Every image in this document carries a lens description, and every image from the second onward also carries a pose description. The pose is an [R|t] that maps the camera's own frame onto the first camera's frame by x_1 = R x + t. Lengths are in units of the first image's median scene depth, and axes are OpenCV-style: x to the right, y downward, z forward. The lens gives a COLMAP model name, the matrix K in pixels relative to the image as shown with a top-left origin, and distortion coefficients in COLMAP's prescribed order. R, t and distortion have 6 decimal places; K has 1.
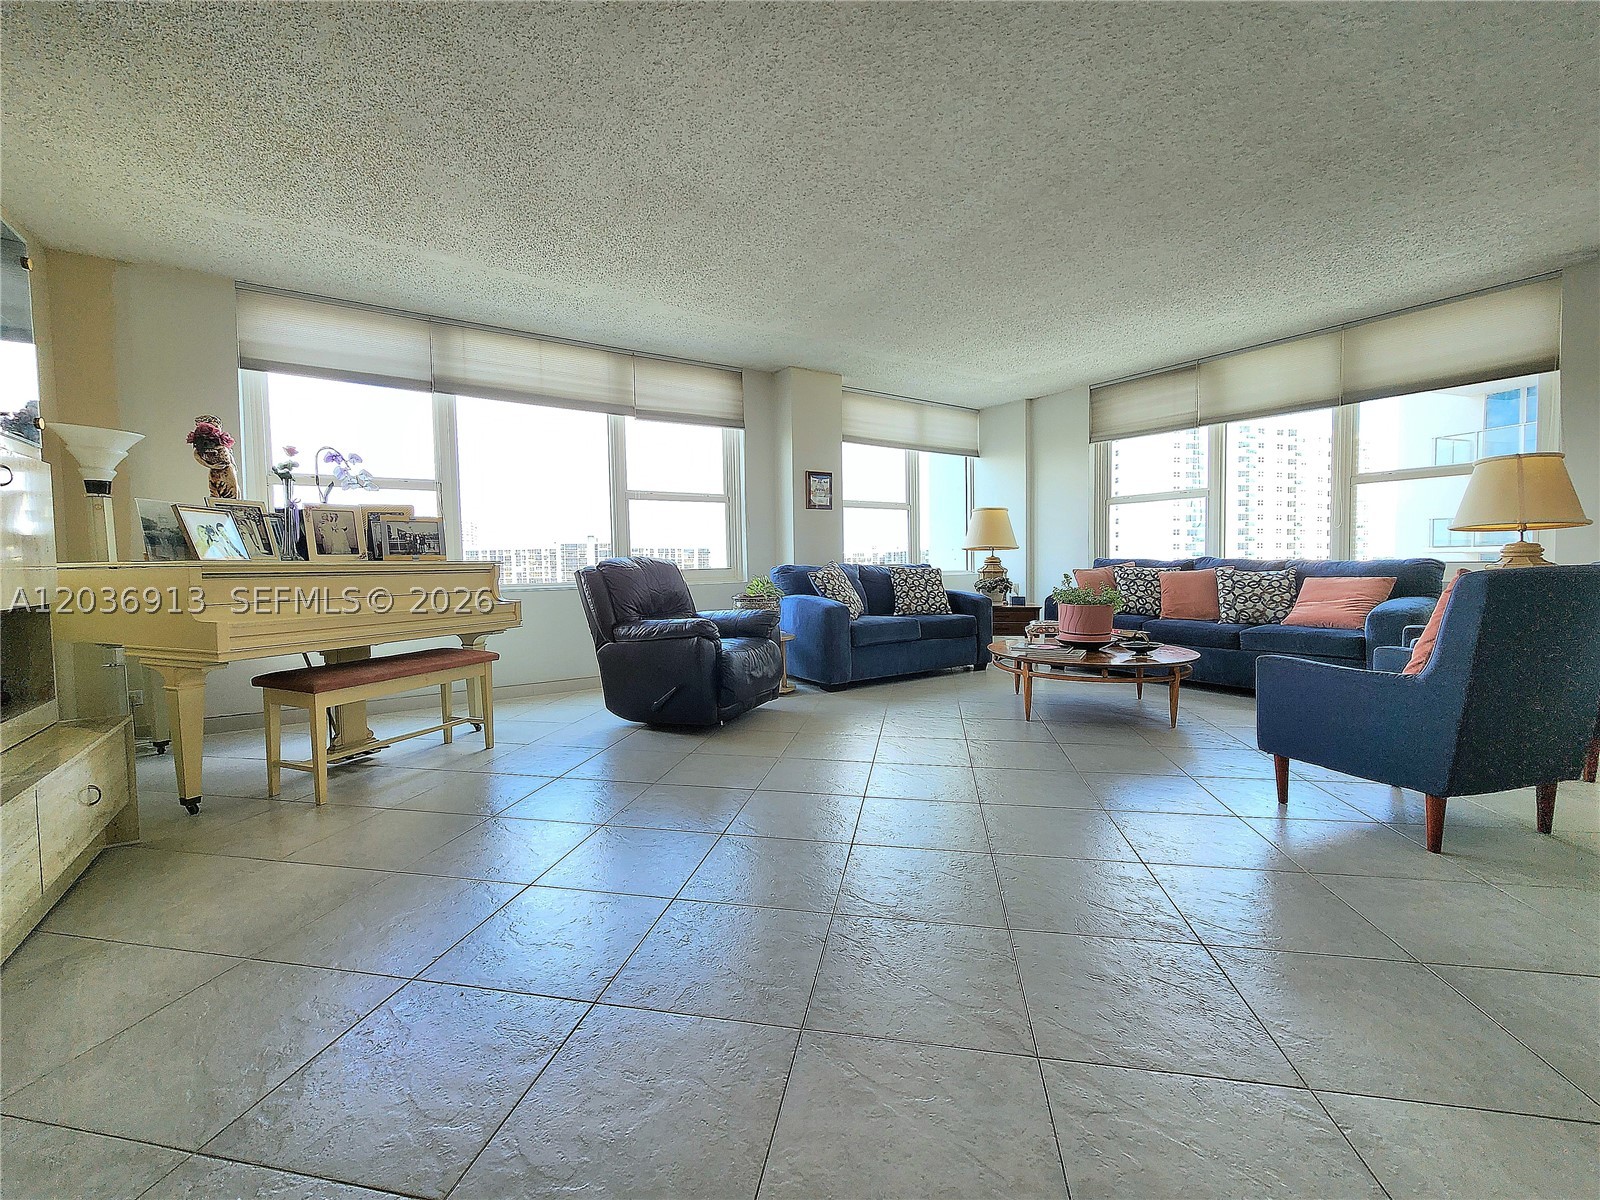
lens RADIAL K [[662.2, 0, 806.1], [0, 662.2, 591.4], [0, 0, 1]] dist [0.005751, -0.001040]
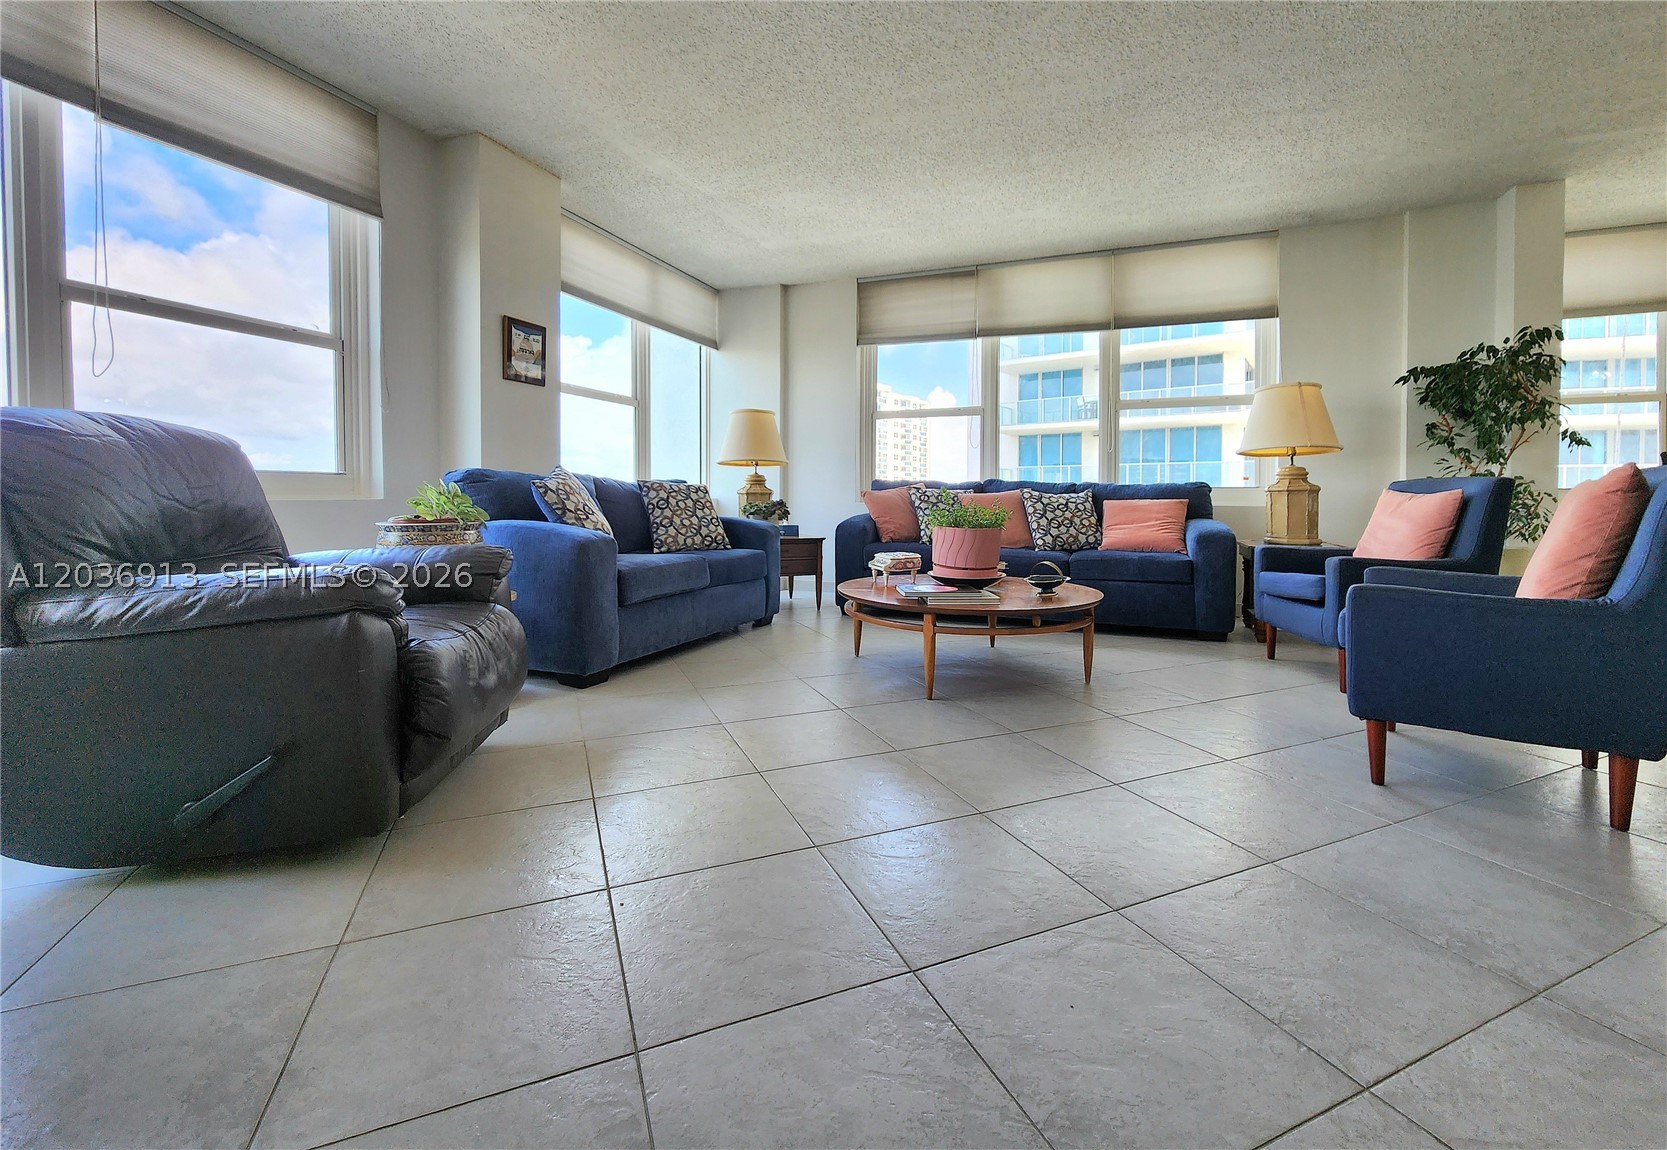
lens RADIAL K [[708.8, 0, 854.9], [0, 708.8, 503.2], [0, 0, 1]] dist [0.013026, 0.000058]
pose [[0.831805, 0.012412, 0.554929, -0.109295], [0.008288, 0.999361, -0.034776, 0.015380], [-0.555006, 0.033526, 0.831171, 0.350760]]
